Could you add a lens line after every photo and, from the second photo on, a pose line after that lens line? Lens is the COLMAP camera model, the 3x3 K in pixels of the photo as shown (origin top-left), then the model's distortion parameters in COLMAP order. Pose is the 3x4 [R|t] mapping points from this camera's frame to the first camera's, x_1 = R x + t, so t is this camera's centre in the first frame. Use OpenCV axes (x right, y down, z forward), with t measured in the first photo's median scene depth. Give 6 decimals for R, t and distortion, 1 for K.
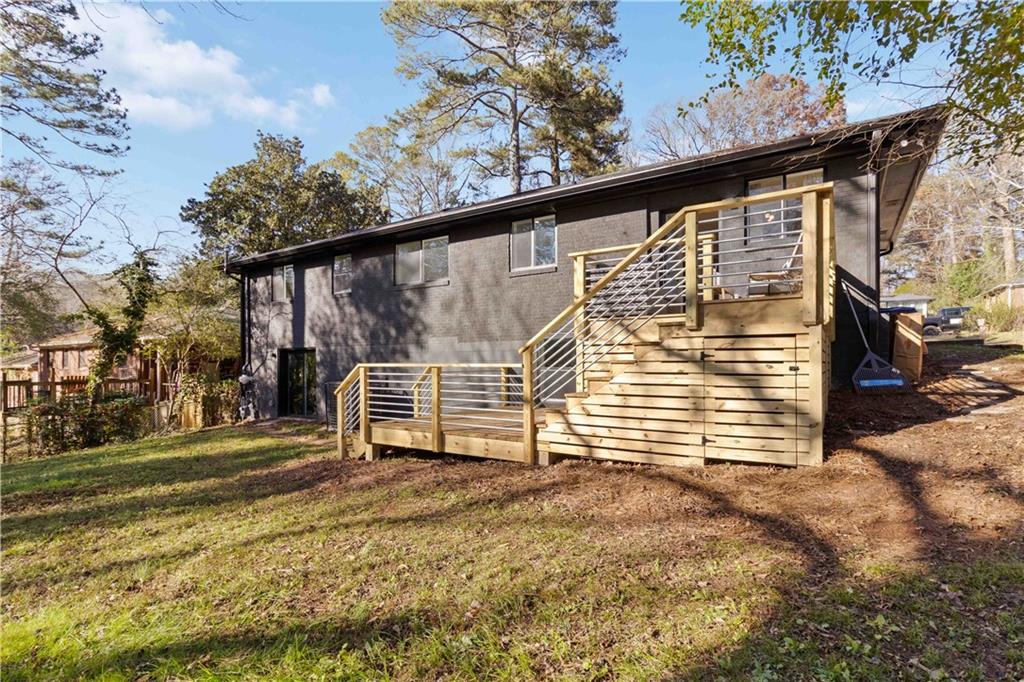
lens RADIAL K [[480.0, 0, 514.5], [0, 480.0, 350.8], [0, 0, 1]] dist [0.002889, 0.000338]
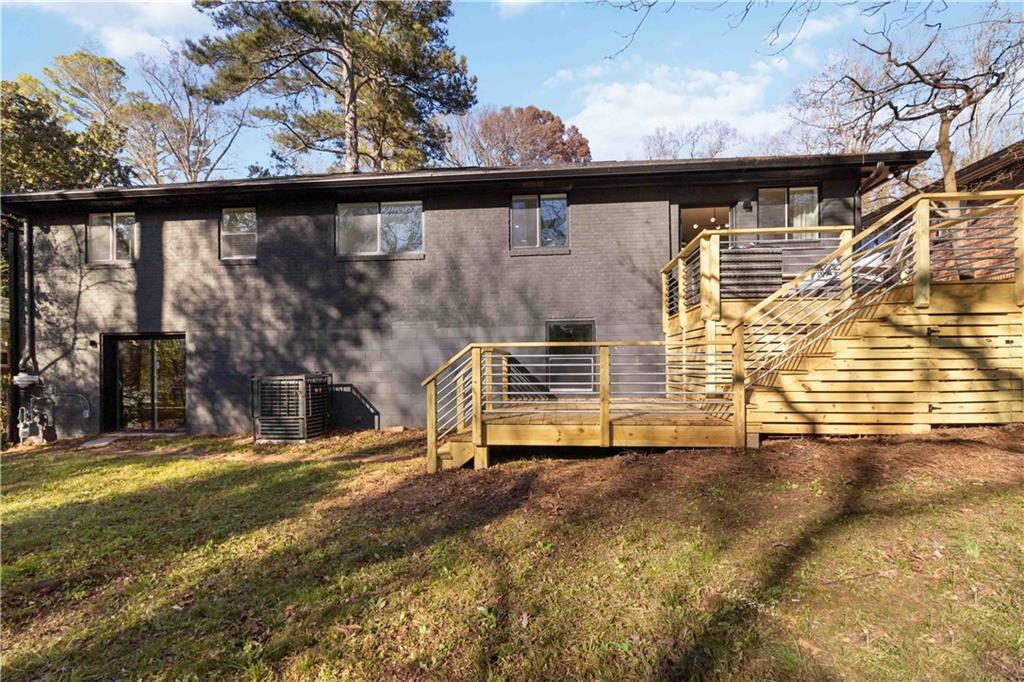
lens RADIAL K [[480.0, 0, 490.1], [0, 480.0, 349.7], [0, 0, 1]] dist [0.002889, 0.000338]
pose [[0.892833, 0.008266, 0.450312, -0.368296], [-0.006089, 0.999962, -0.006281, 0.024078], [-0.450347, 0.002866, 0.892849, 0.172348]]
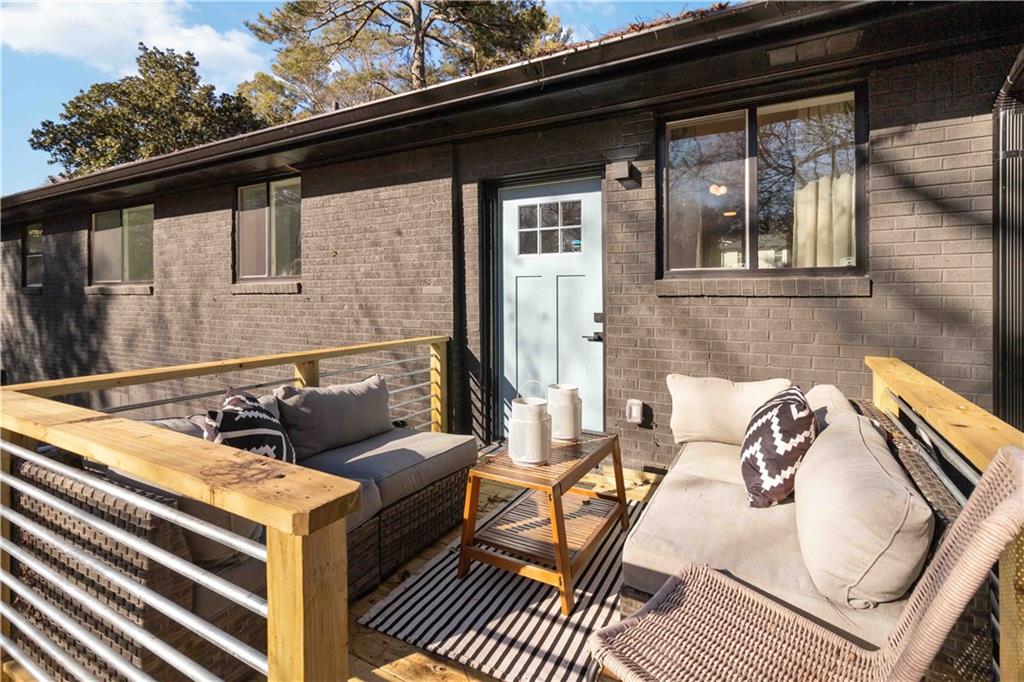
lens RADIAL K [[480.0, 0, 505.6], [0, 480.0, 285.2], [0, 0, 1]] dist [0.002889, 0.000338]
pose [[0.997689, 0.002676, 0.067888, 0.203902], [-0.003128, 0.999974, 0.006565, -0.136145], [-0.067869, -0.006762, 0.997671, 0.379191]]
